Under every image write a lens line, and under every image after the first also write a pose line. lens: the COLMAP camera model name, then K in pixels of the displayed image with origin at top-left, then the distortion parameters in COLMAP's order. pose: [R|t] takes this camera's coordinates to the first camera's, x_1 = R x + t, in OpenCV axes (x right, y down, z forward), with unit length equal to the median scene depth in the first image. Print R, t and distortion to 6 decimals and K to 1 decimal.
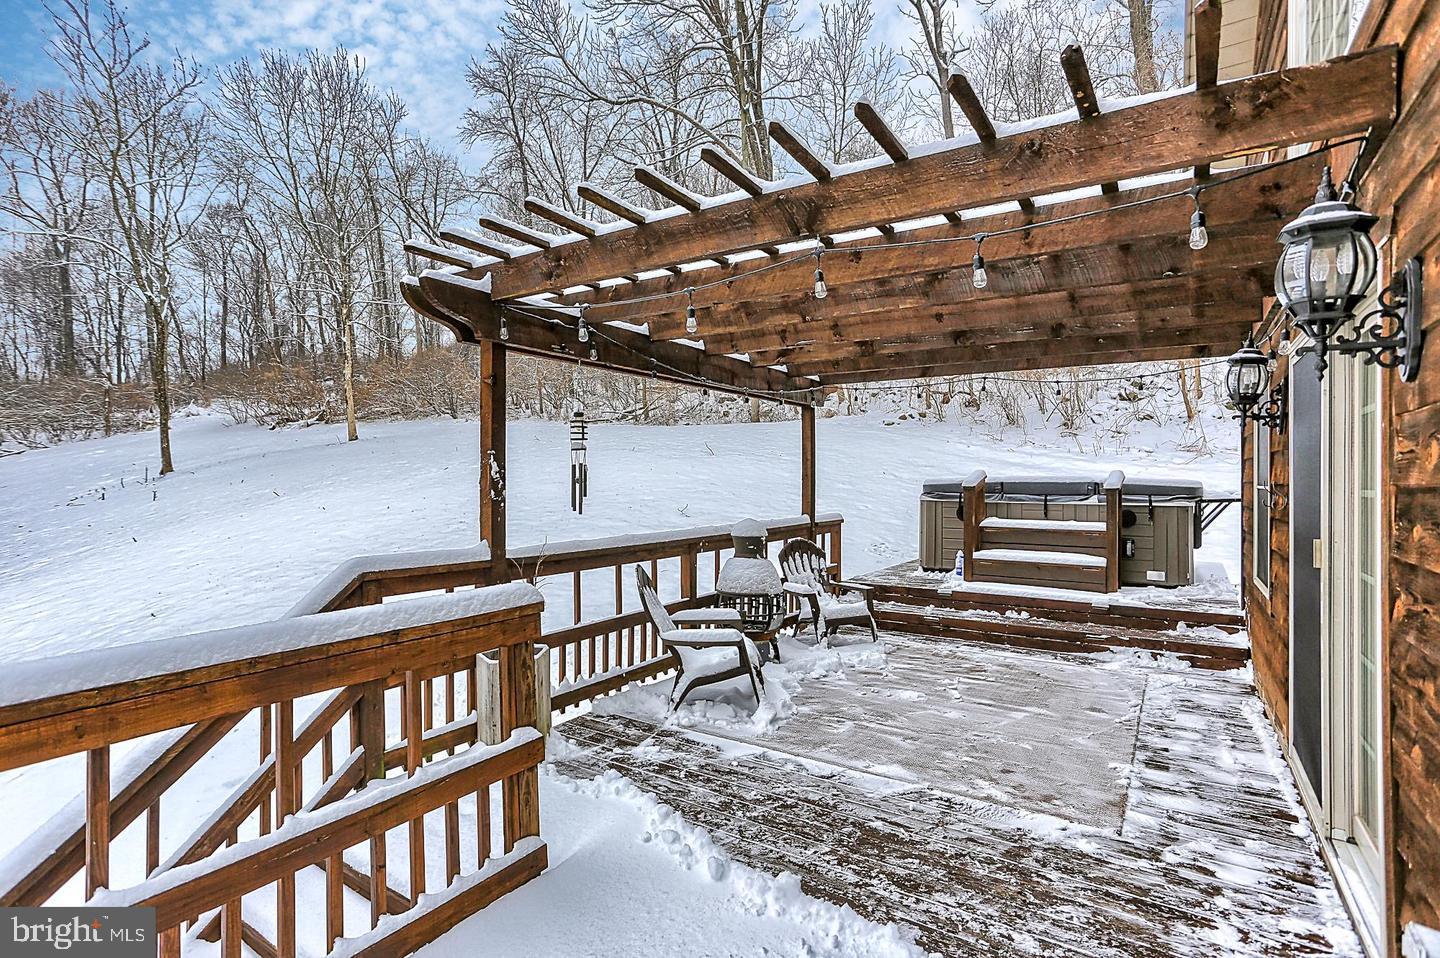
lens RADIAL K [[703.3, 0, 719.0], [0, 703.3, 475.9], [0, 0, 1]] dist [-0.061920, 0.026729]
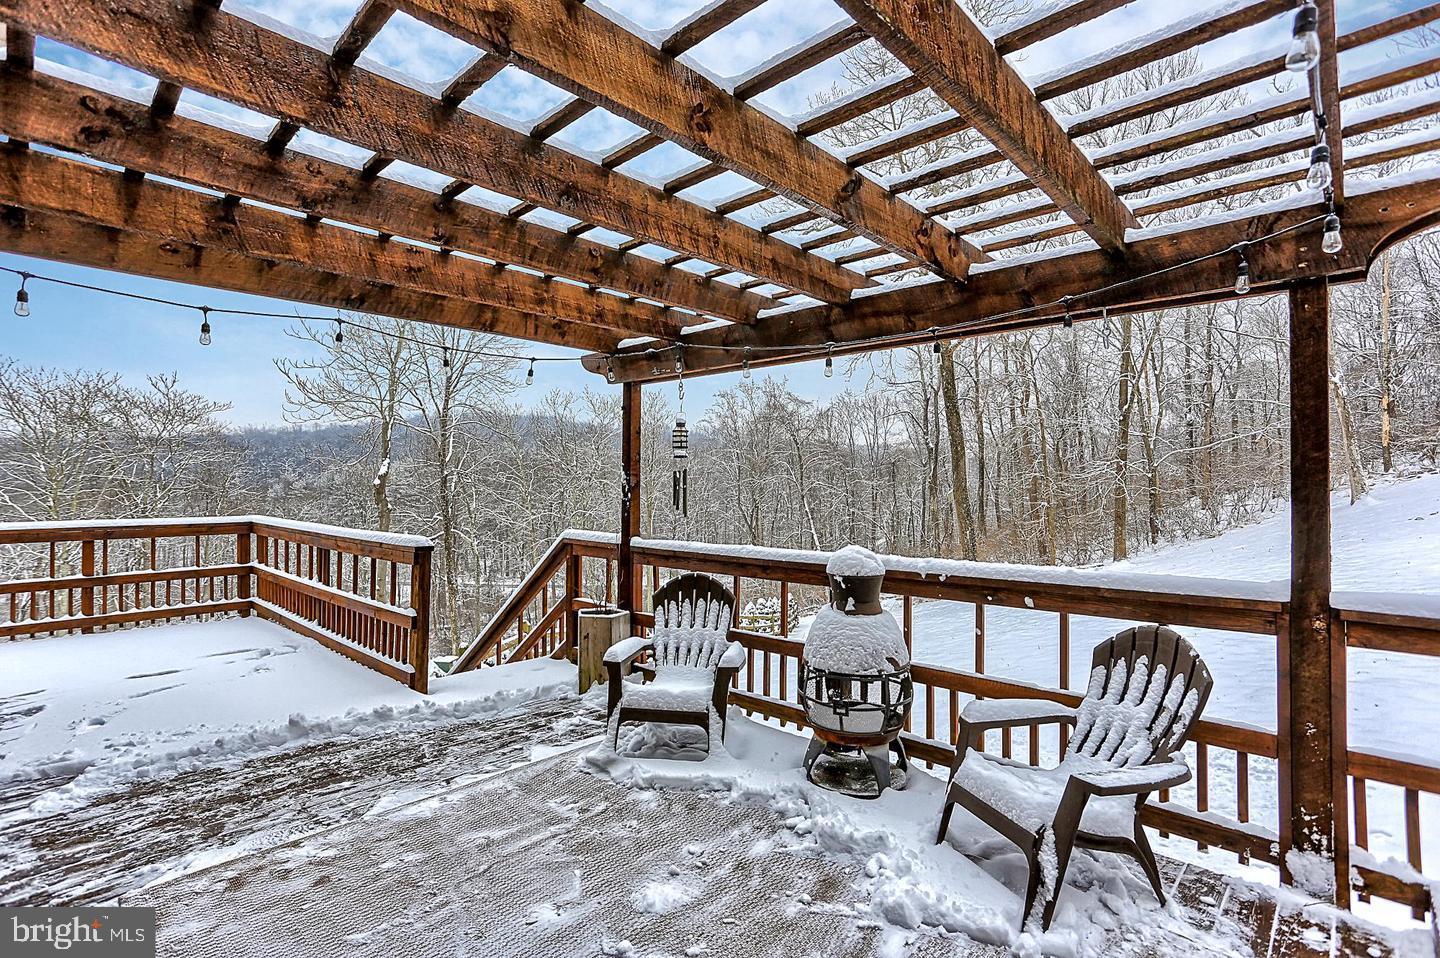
lens RADIAL K [[703.3, 0, 719.0], [0, 703.3, 475.9], [0, 0, 1]] dist [-0.061920, 0.026729]
pose [[-0.166154, -0.018011, -0.985935, 1.122472], [-0.002925, 0.999838, -0.017772, 0.016620], [0.986096, -0.000069, -0.166179, 1.617884]]
